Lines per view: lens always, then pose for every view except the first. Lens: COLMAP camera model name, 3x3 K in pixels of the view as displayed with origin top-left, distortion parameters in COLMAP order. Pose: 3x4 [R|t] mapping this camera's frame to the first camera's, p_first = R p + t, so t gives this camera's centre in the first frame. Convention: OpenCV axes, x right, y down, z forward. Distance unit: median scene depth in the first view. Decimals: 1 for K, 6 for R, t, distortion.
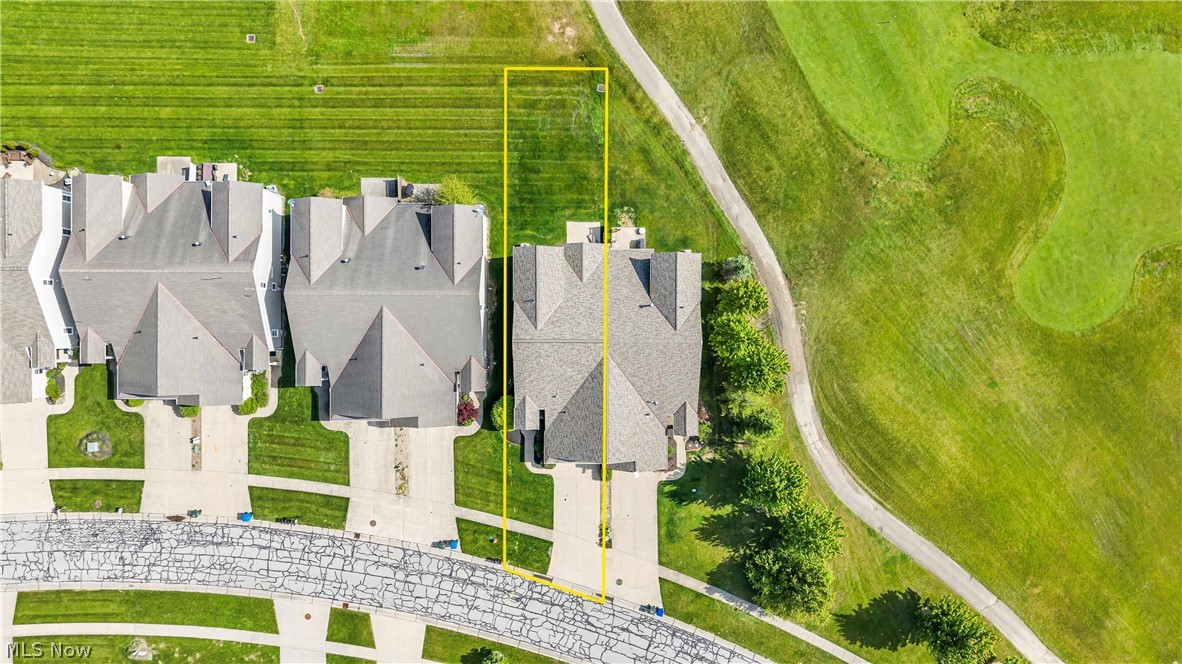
lens RADIAL K [[794.2, 0, 591.0], [0, 794.2, 332.0], [0, 0, 1]] dist [0.005994, 0.000652]
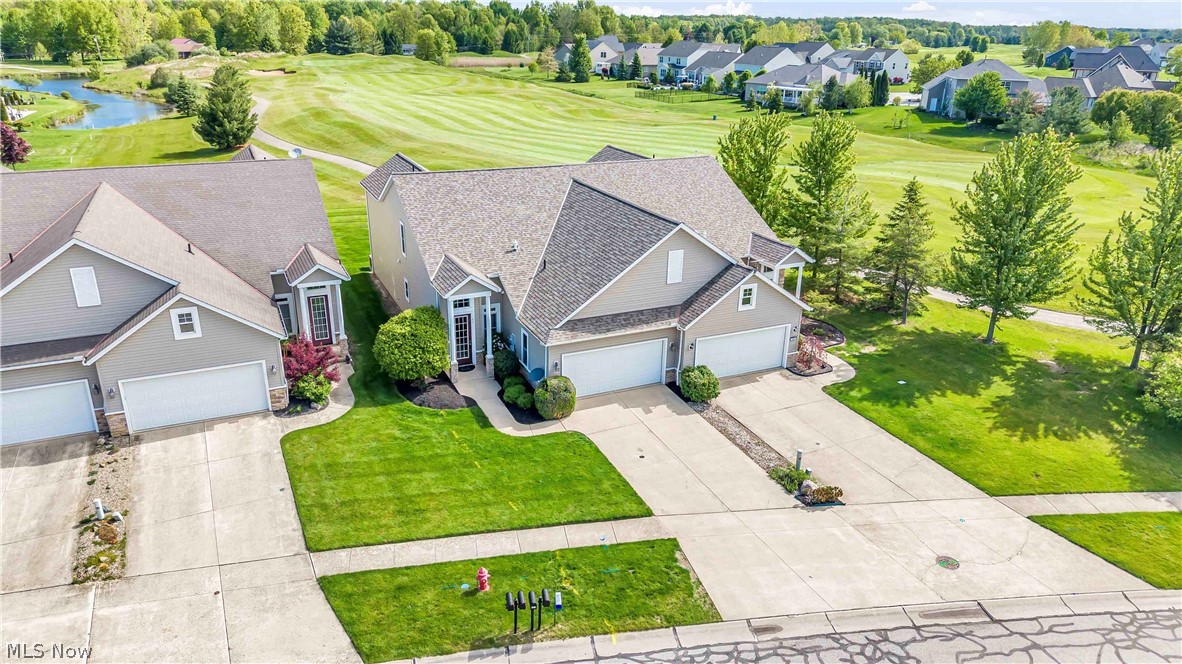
lens RADIAL K [[794.2, 0, 591.0], [0, 794.2, 332.0], [0, 0, 1]] dist [0.005994, 0.000652]
pose [[0.906628, -0.151710, 0.393712, -0.179304], [0.421845, 0.344669, -0.838600, 0.471632], [-0.008476, 0.926384, 0.376485, 0.819472]]
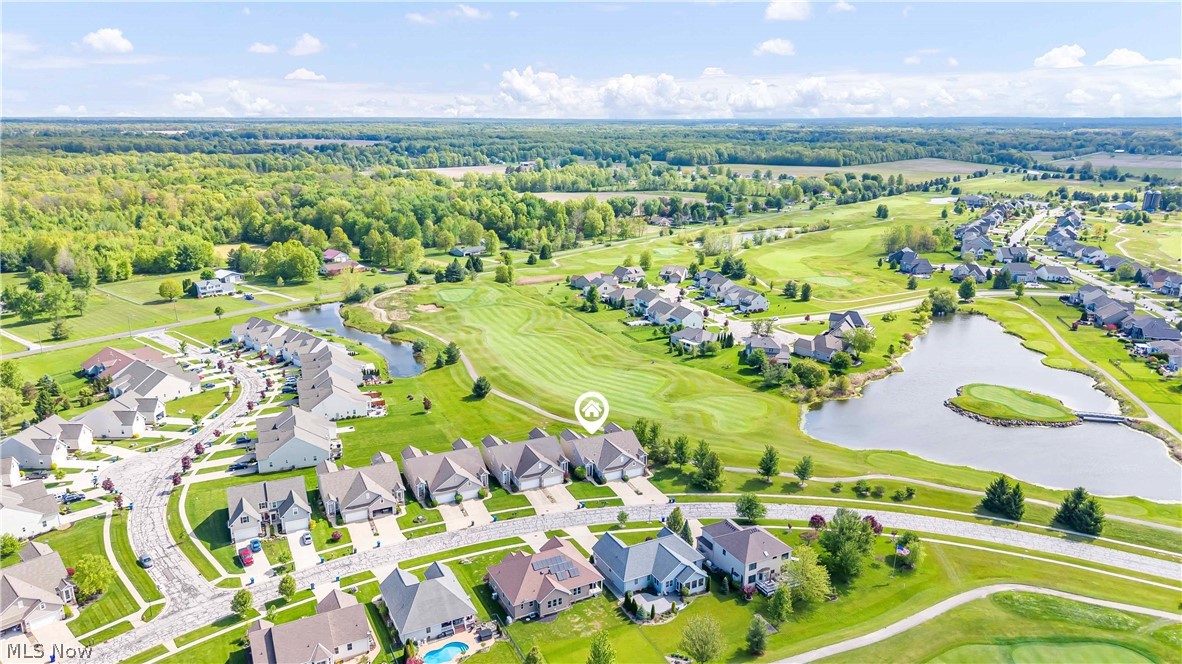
lens RADIAL K [[794.2, 0, 591.0], [0, 794.2, 332.0], [0, 0, 1]] dist [0.005994, 0.000652]
pose [[0.904794, -0.121497, 0.408150, -1.047822], [0.425842, 0.252512, -0.868847, 2.188160], [0.002500, 0.959935, 0.280210, -0.155183]]
